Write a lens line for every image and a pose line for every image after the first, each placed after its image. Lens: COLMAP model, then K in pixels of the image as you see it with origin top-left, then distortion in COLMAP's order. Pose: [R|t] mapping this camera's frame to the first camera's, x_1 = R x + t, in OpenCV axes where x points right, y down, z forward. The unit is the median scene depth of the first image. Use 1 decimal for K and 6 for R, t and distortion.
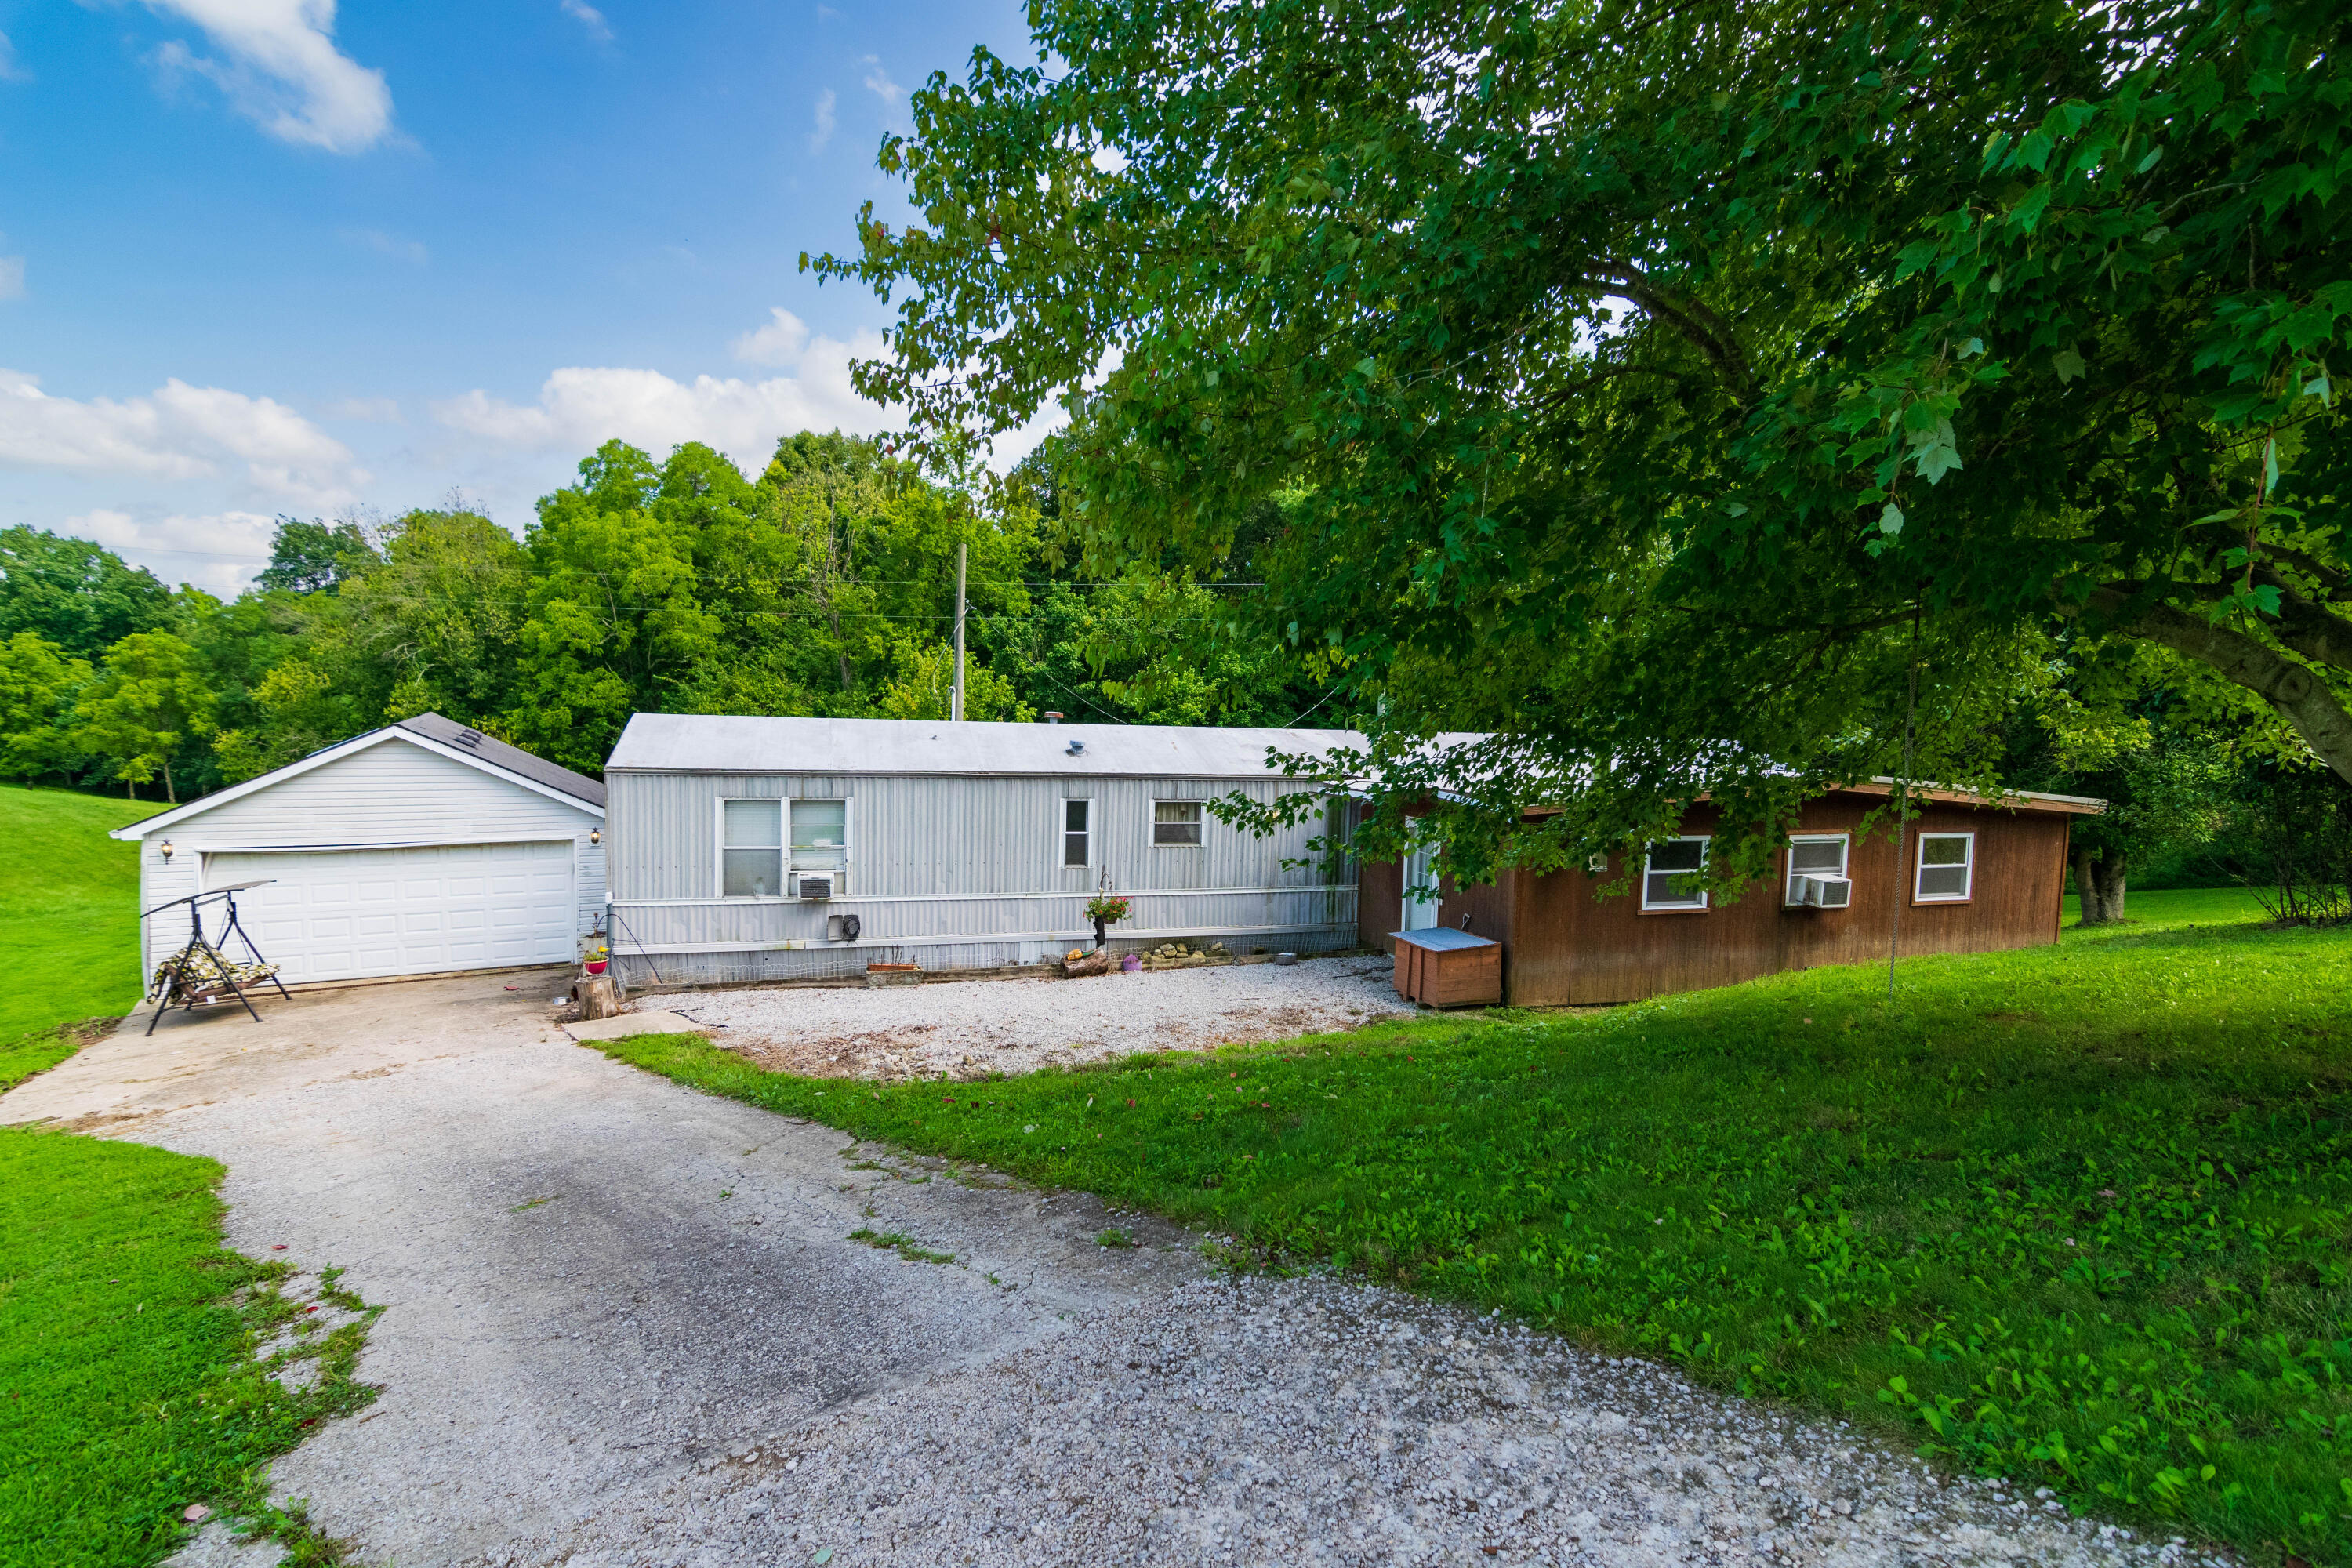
lens RADIAL K [[1161.0, 0, 1184.7], [0, 1161.0, 760.3], [0, 0, 1]] dist [-0.001861, -0.009838]
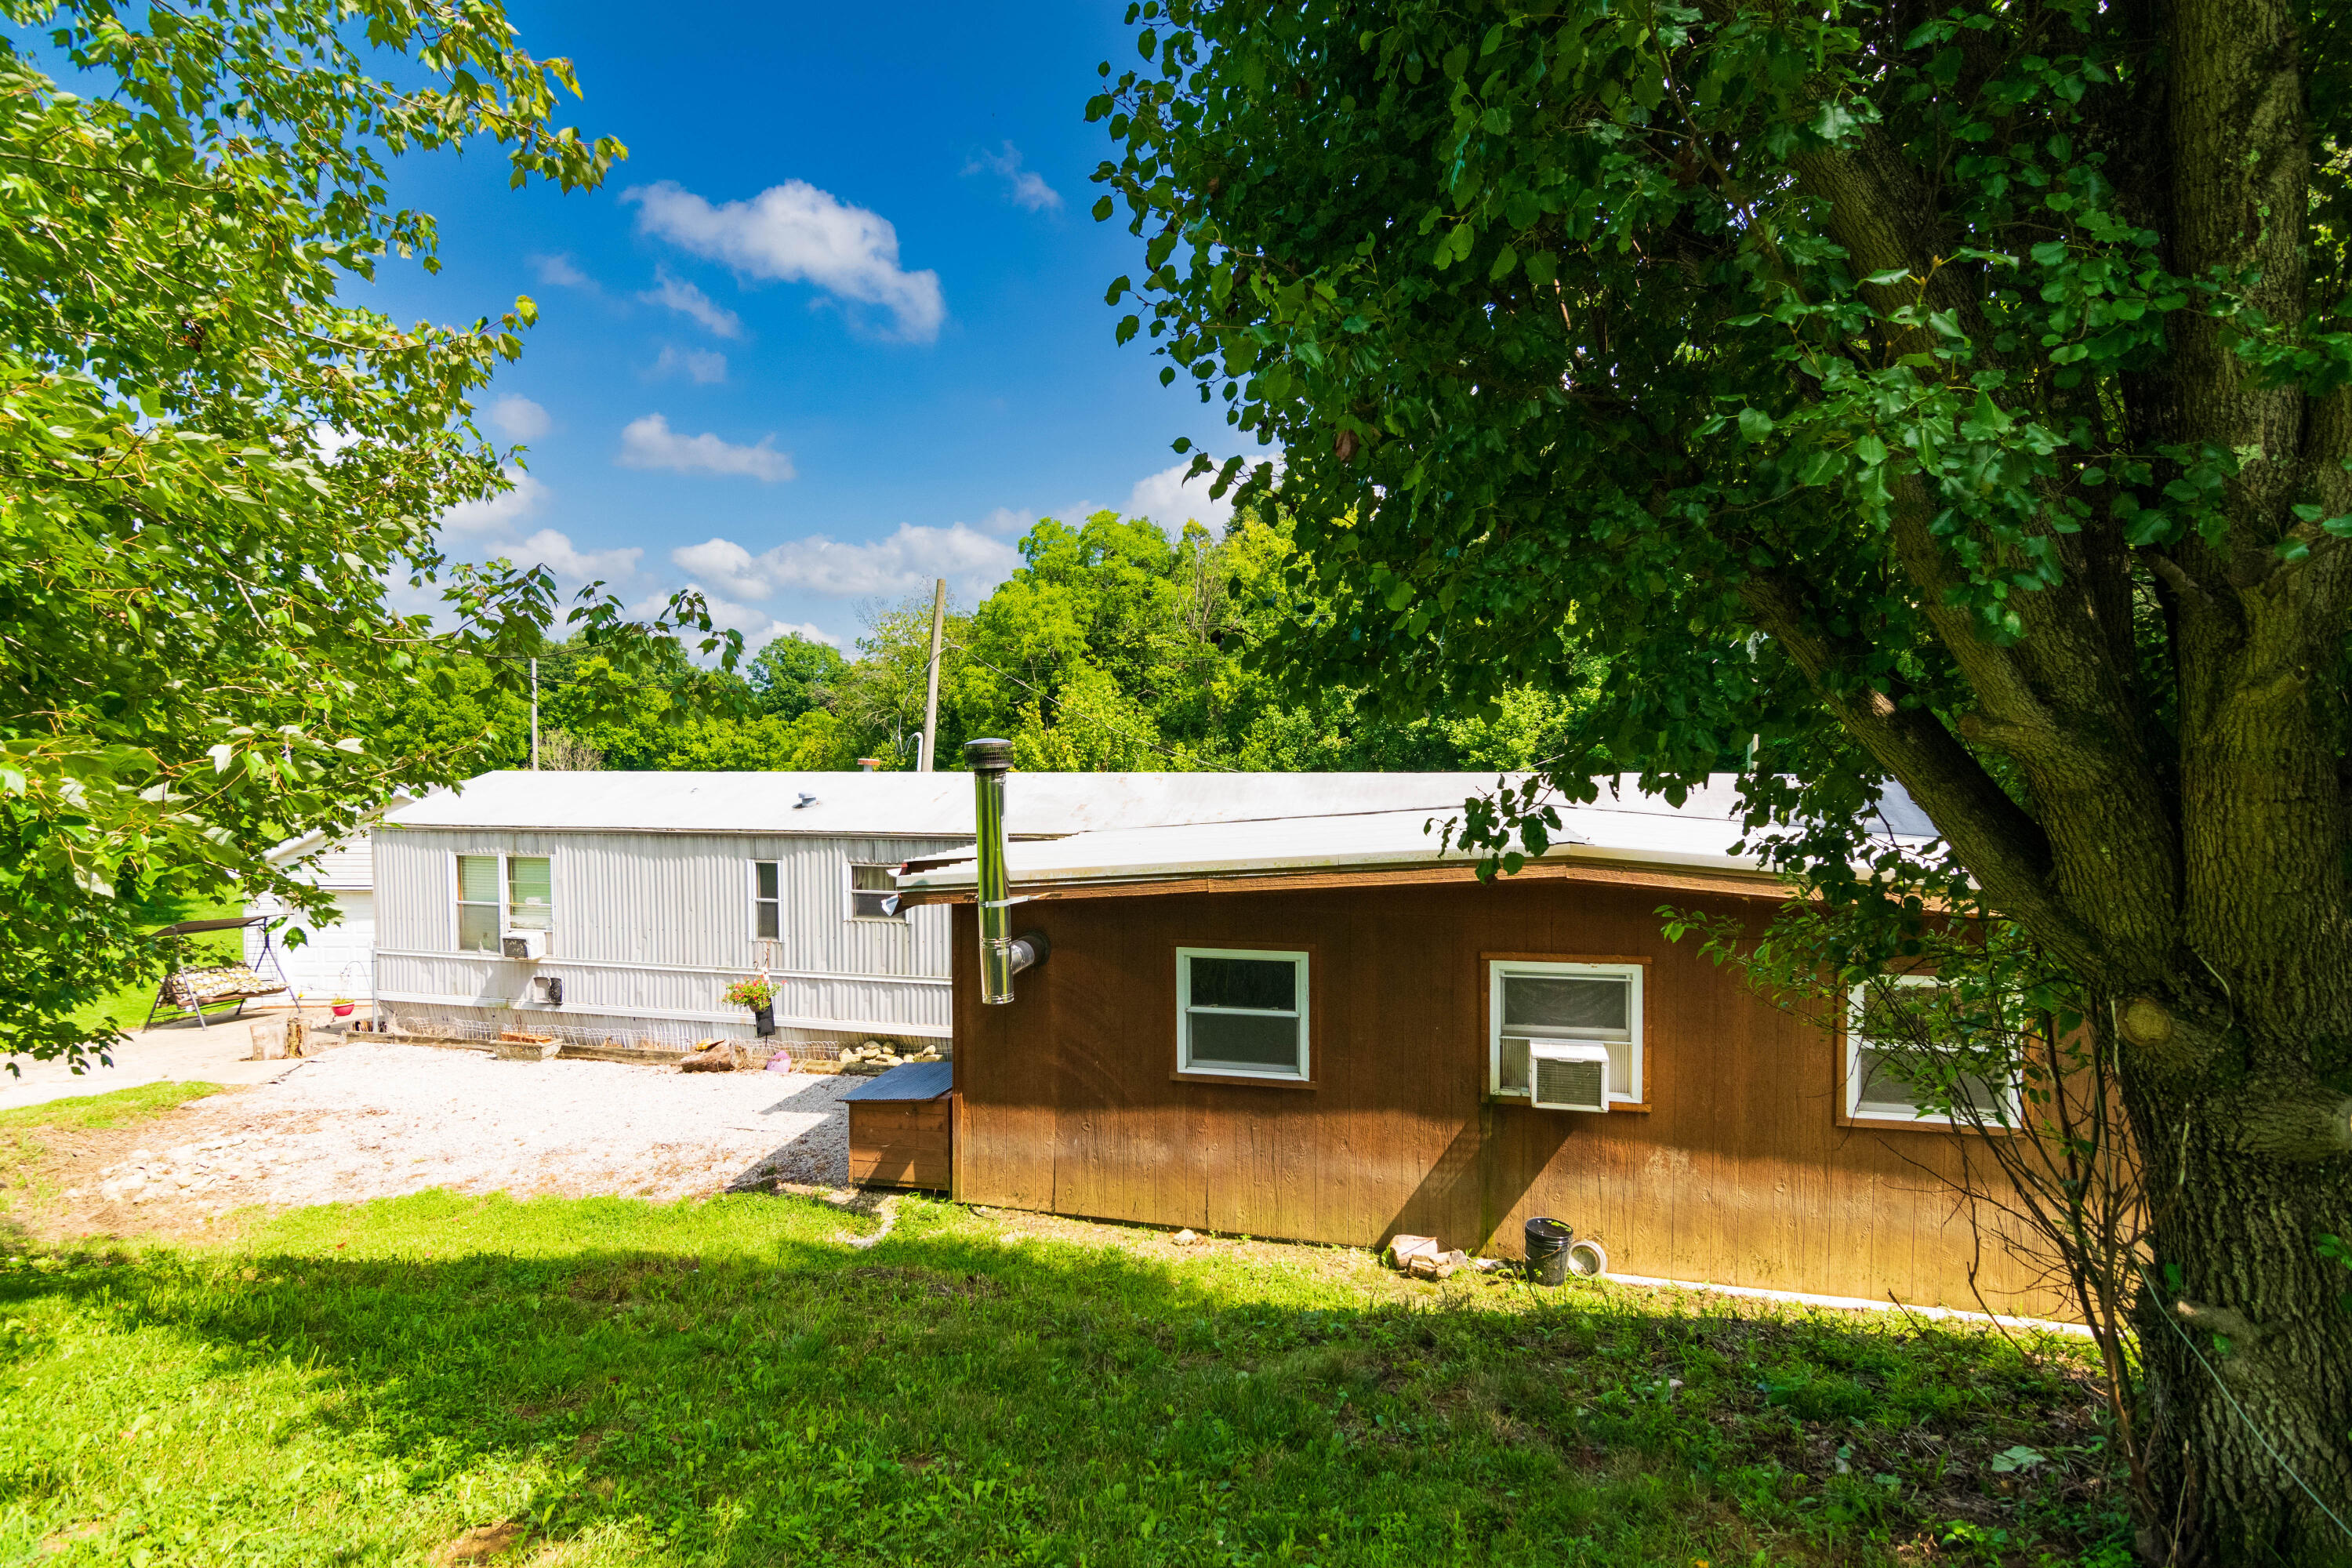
lens RADIAL K [[1161.0, 0, 1184.7], [0, 1161.0, 760.3], [0, 0, 1]] dist [-0.001861, -0.009838]
pose [[0.850080, -0.024108, -0.526102, 0.659638], [0.004006, 0.999219, -0.039316, -0.006487], [0.526638, 0.031314, 0.849512, 0.455583]]
